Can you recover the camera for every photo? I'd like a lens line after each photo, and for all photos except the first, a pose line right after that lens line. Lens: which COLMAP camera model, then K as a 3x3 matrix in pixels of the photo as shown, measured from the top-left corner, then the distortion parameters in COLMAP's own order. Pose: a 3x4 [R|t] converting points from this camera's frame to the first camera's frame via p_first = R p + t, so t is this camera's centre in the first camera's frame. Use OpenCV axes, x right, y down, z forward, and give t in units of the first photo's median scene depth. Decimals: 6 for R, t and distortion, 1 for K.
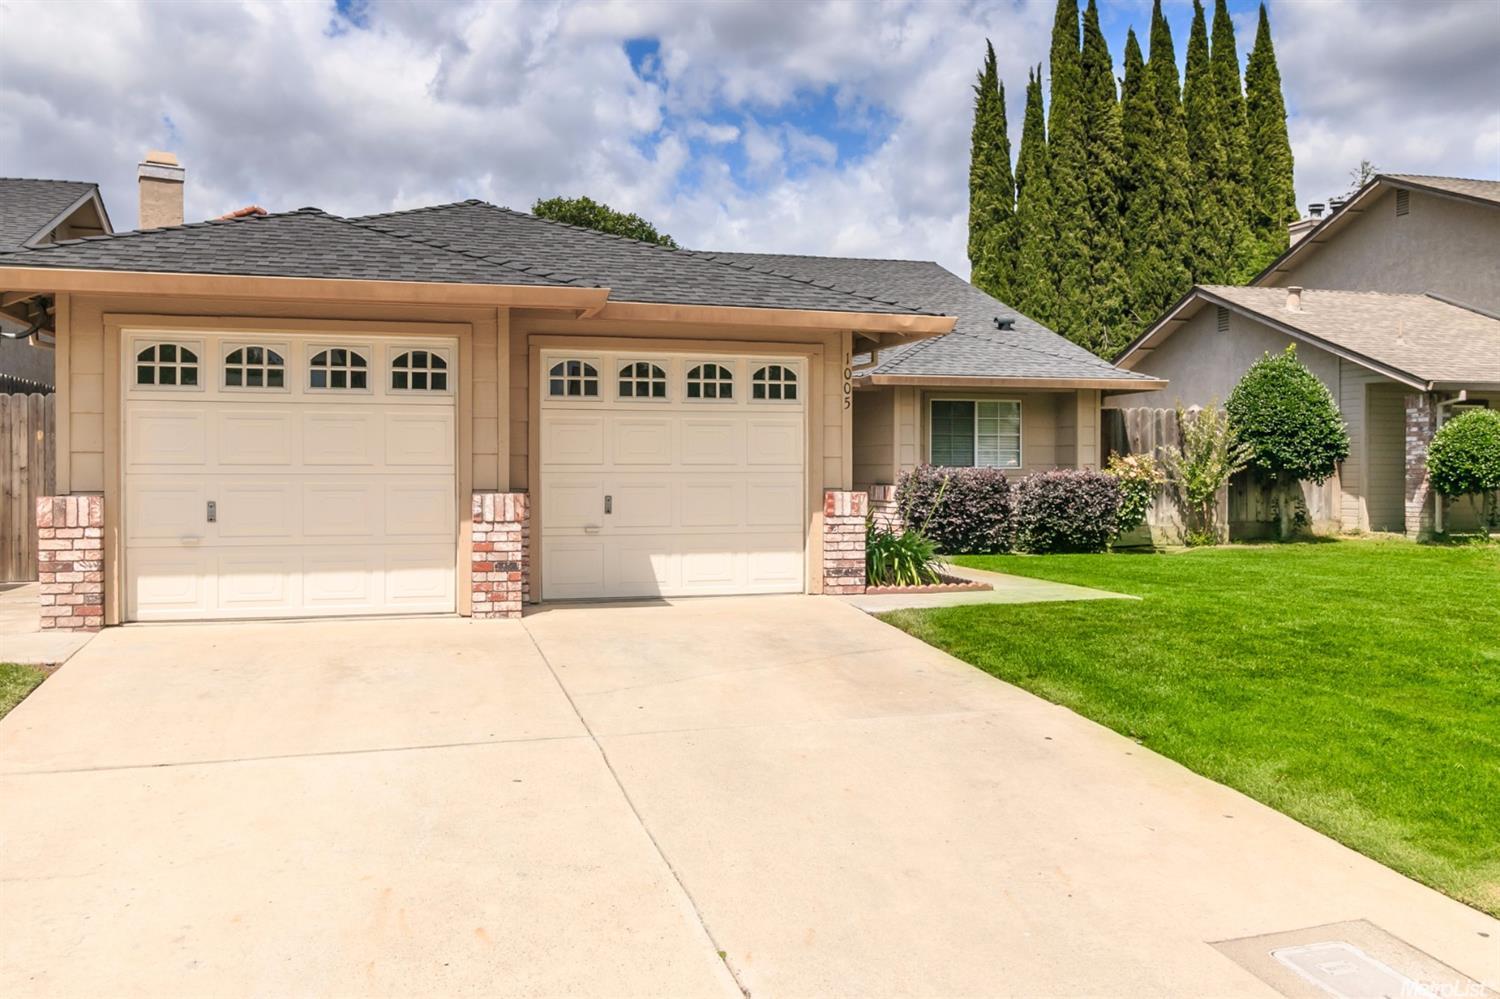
lens RADIAL K [[1205.9, 0, 748.8], [0, 1205.9, 464.6], [0, 0, 1]] dist [-0.001333, -0.000400]
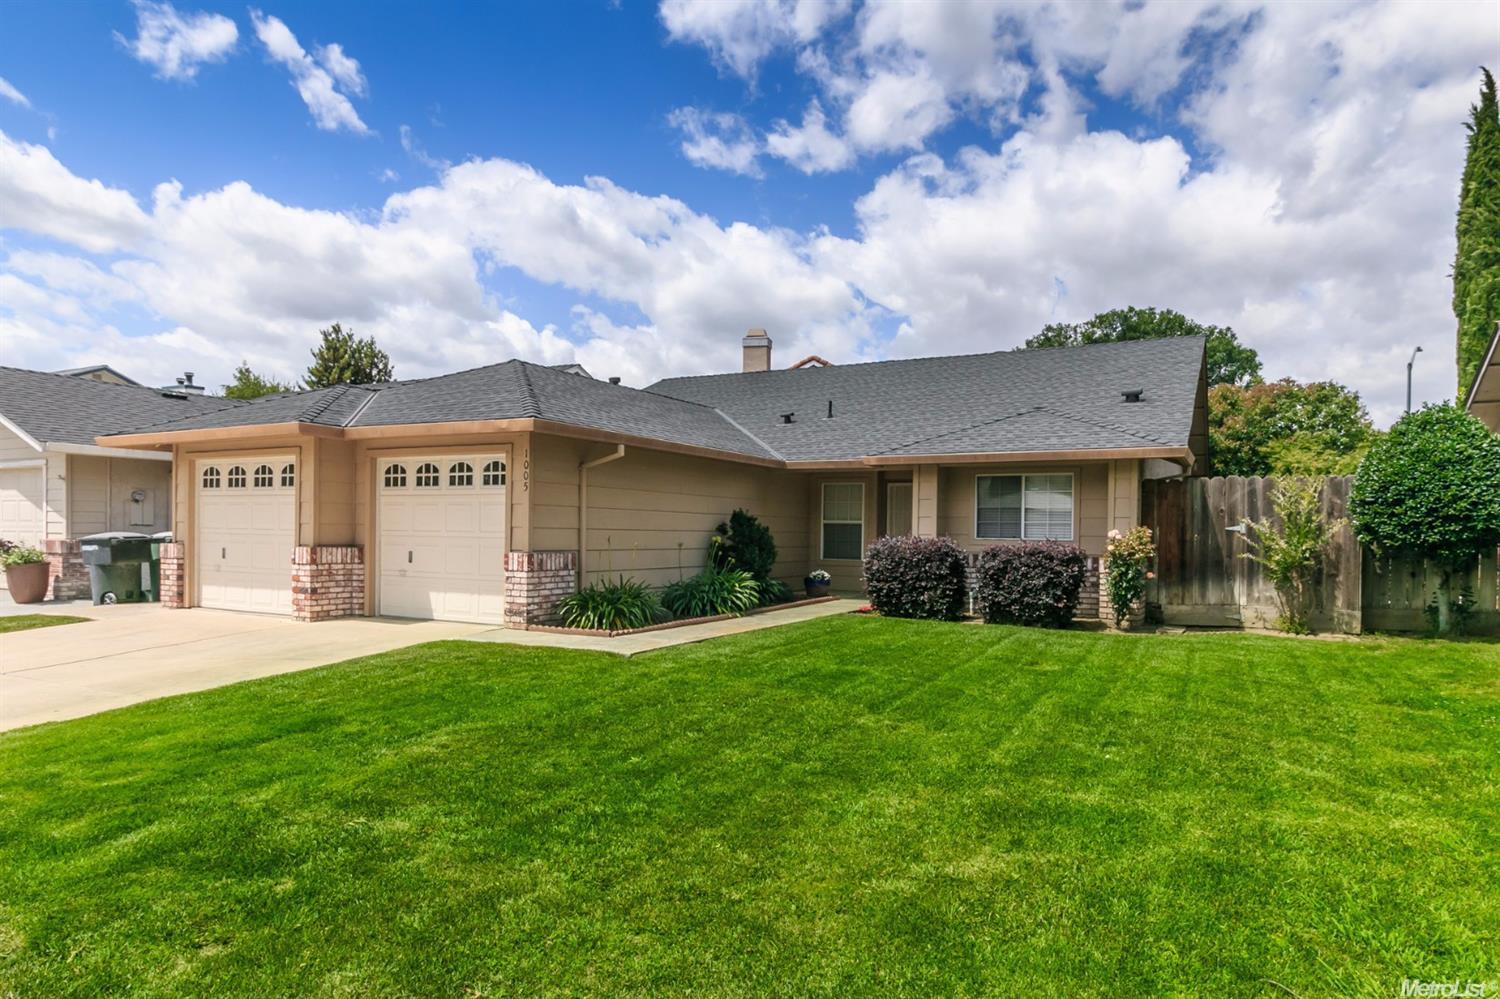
lens RADIAL K [[929.0, 0, 748.1], [0, 929.0, 535.0], [0, 0, 1]] dist [-0.006648, -0.015868]
pose [[0.720350, 0.012926, -0.693490, 0.650132], [-0.009589, 0.999916, 0.008677, -0.005884], [0.693544, 0.000400, 0.720414, 0.285825]]
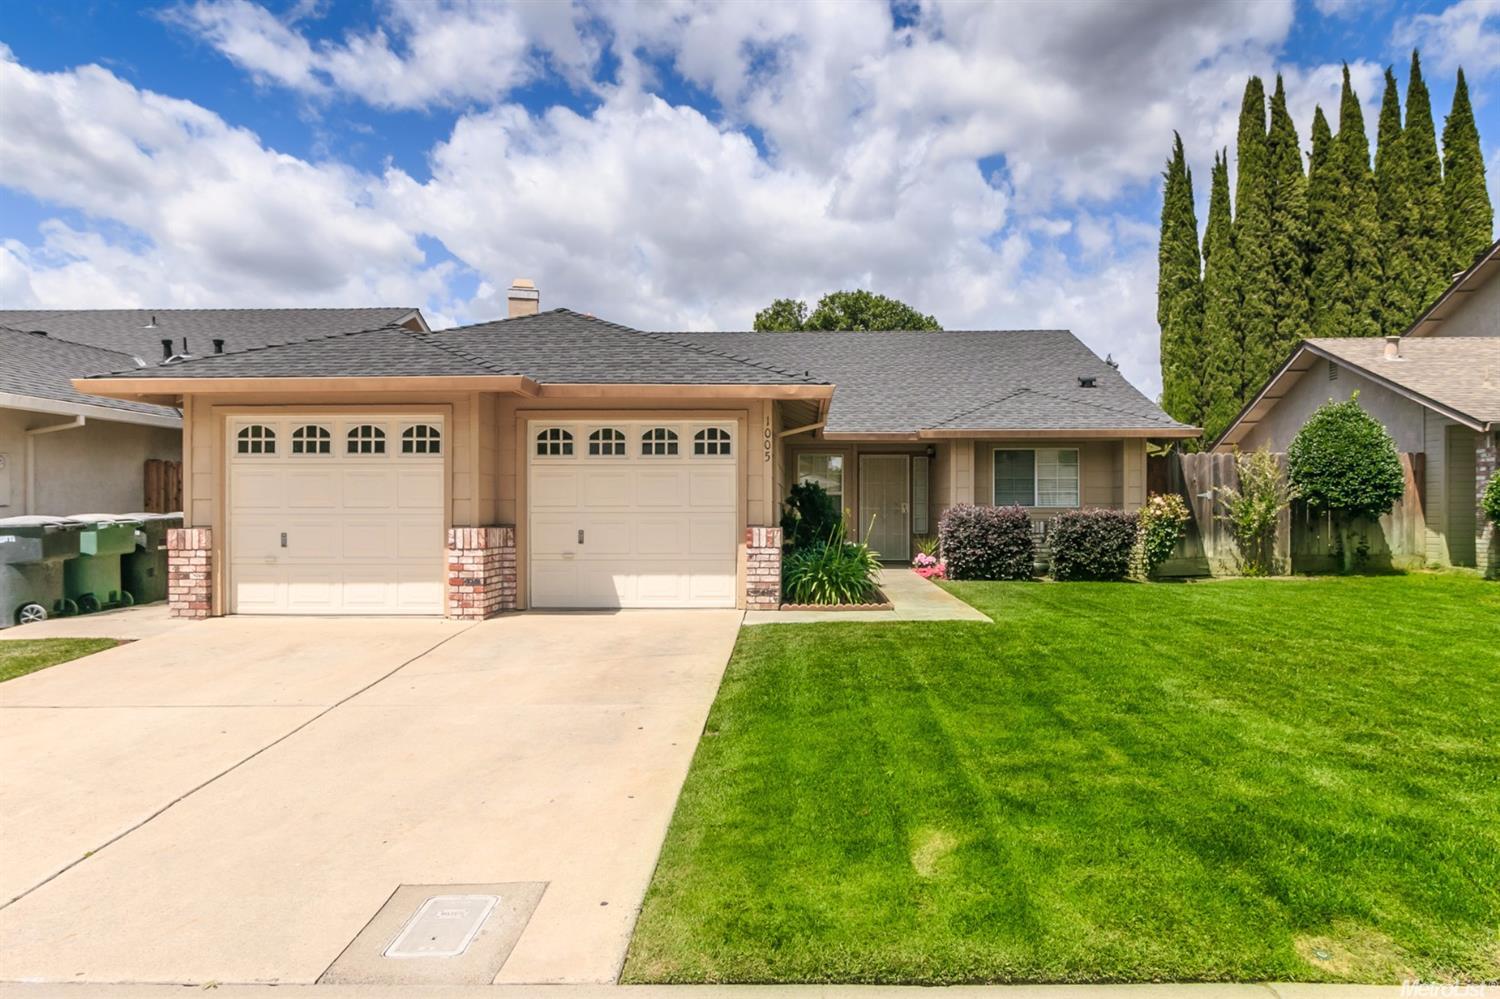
lens RADIAL K [[972.8, 0, 794.3], [0, 972.8, 500.2], [0, 0, 1]] dist [-0.002378, -0.000414]
pose [[0.958397, -0.003305, -0.285421, 0.263377], [0.002887, 0.999994, -0.001887, -0.002735], [0.285426, 0.000985, 0.958400, 0.029803]]
